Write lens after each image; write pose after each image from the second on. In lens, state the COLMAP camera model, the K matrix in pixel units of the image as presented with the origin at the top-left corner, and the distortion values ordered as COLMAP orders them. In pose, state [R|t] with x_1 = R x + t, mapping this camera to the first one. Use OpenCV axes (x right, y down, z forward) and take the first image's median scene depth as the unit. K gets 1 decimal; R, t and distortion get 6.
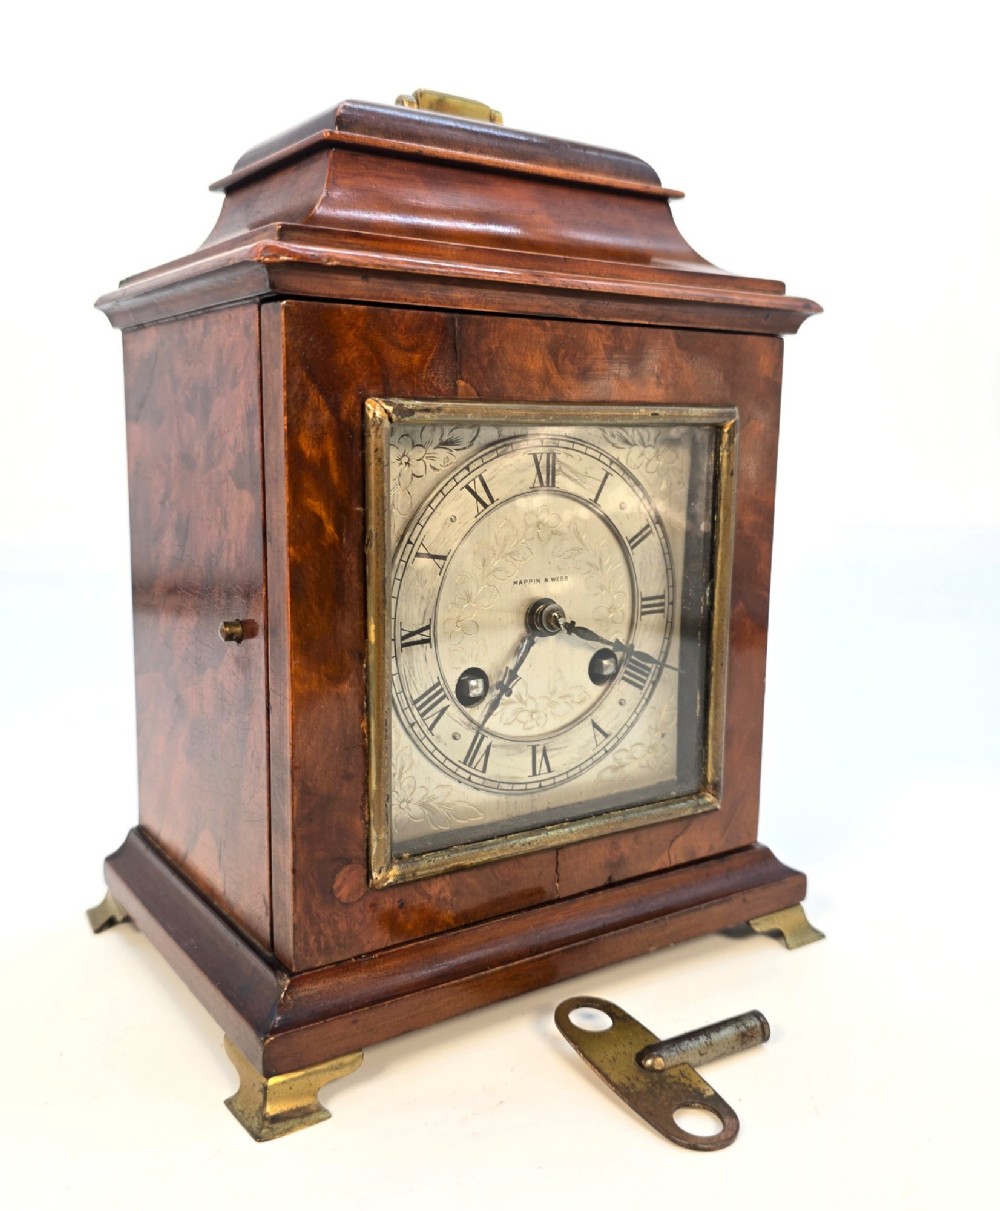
lens RADIAL K [[1114.3, 0, 462.3], [0, 1114.3, 604.9], [0, 0, 1]] dist [0.197223, -0.769278]
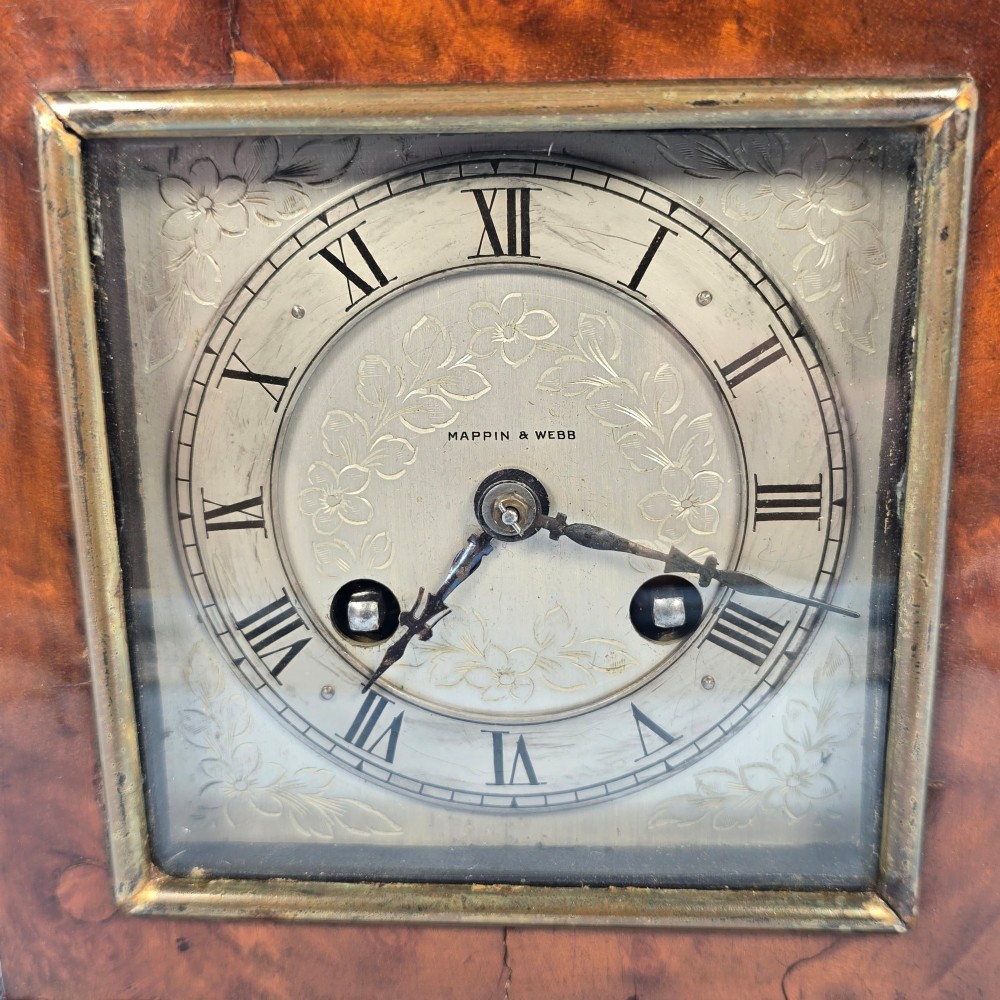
lens RADIAL K [[1323.9, 0, 500.0], [0, 1323.9, 500.0], [0, 0, 1]] dist [0.090995, -0.351440]
pose [[0.811517, 0.129331, -0.569837, 0.433820], [-0.070726, 0.989769, 0.123917, -0.069699], [0.580033, -0.060258, 0.812361, 0.494148]]
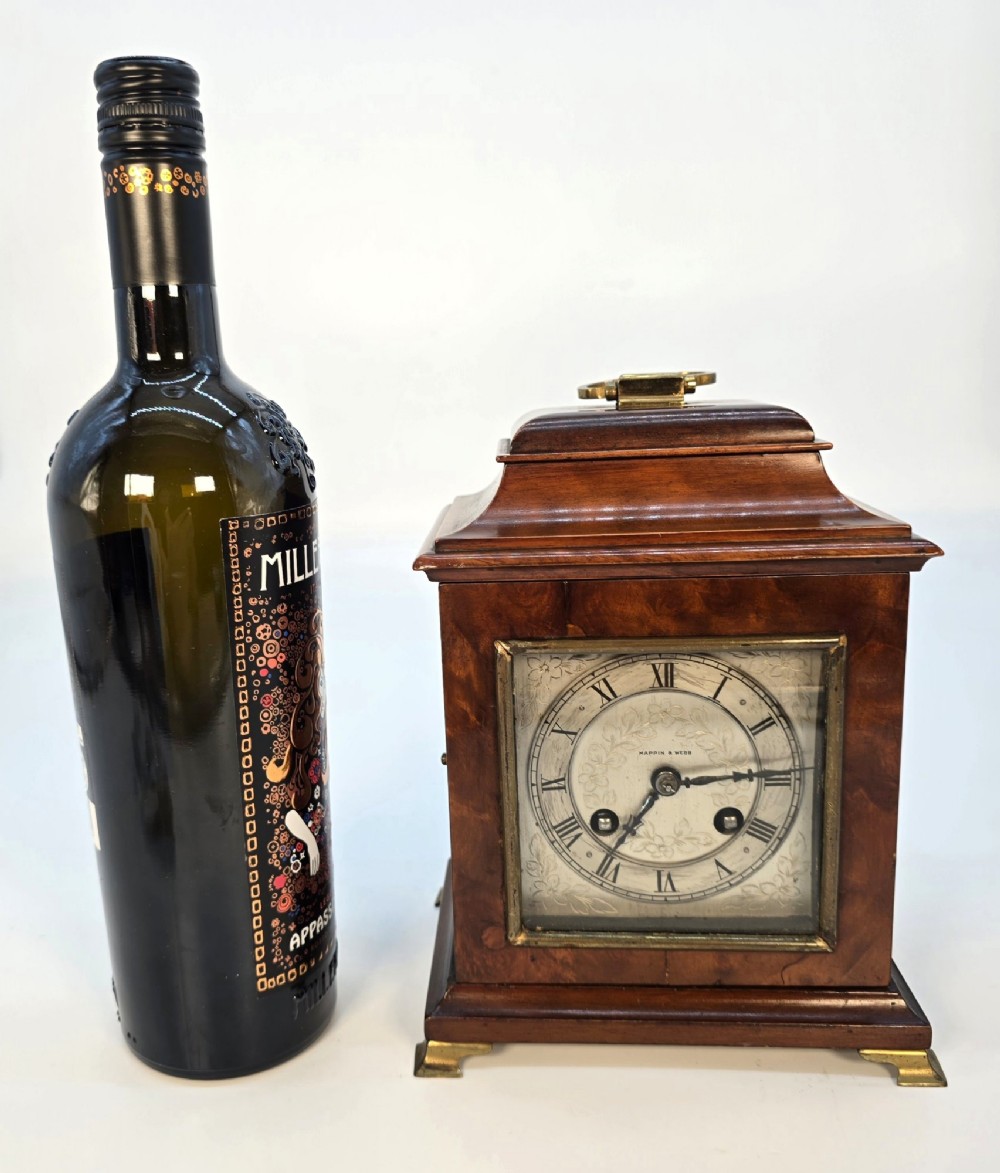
lens RADIAL K [[1050.2, 0, 429.8], [0, 1050.2, 583.9], [0, 0, 1]] dist [0.072156, -0.133865]
pose [[0.782272, 0.085561, -0.617033, 0.623065], [-0.042507, 0.995545, 0.084156, -0.323029], [0.621485, -0.039605, 0.782424, -0.159713]]
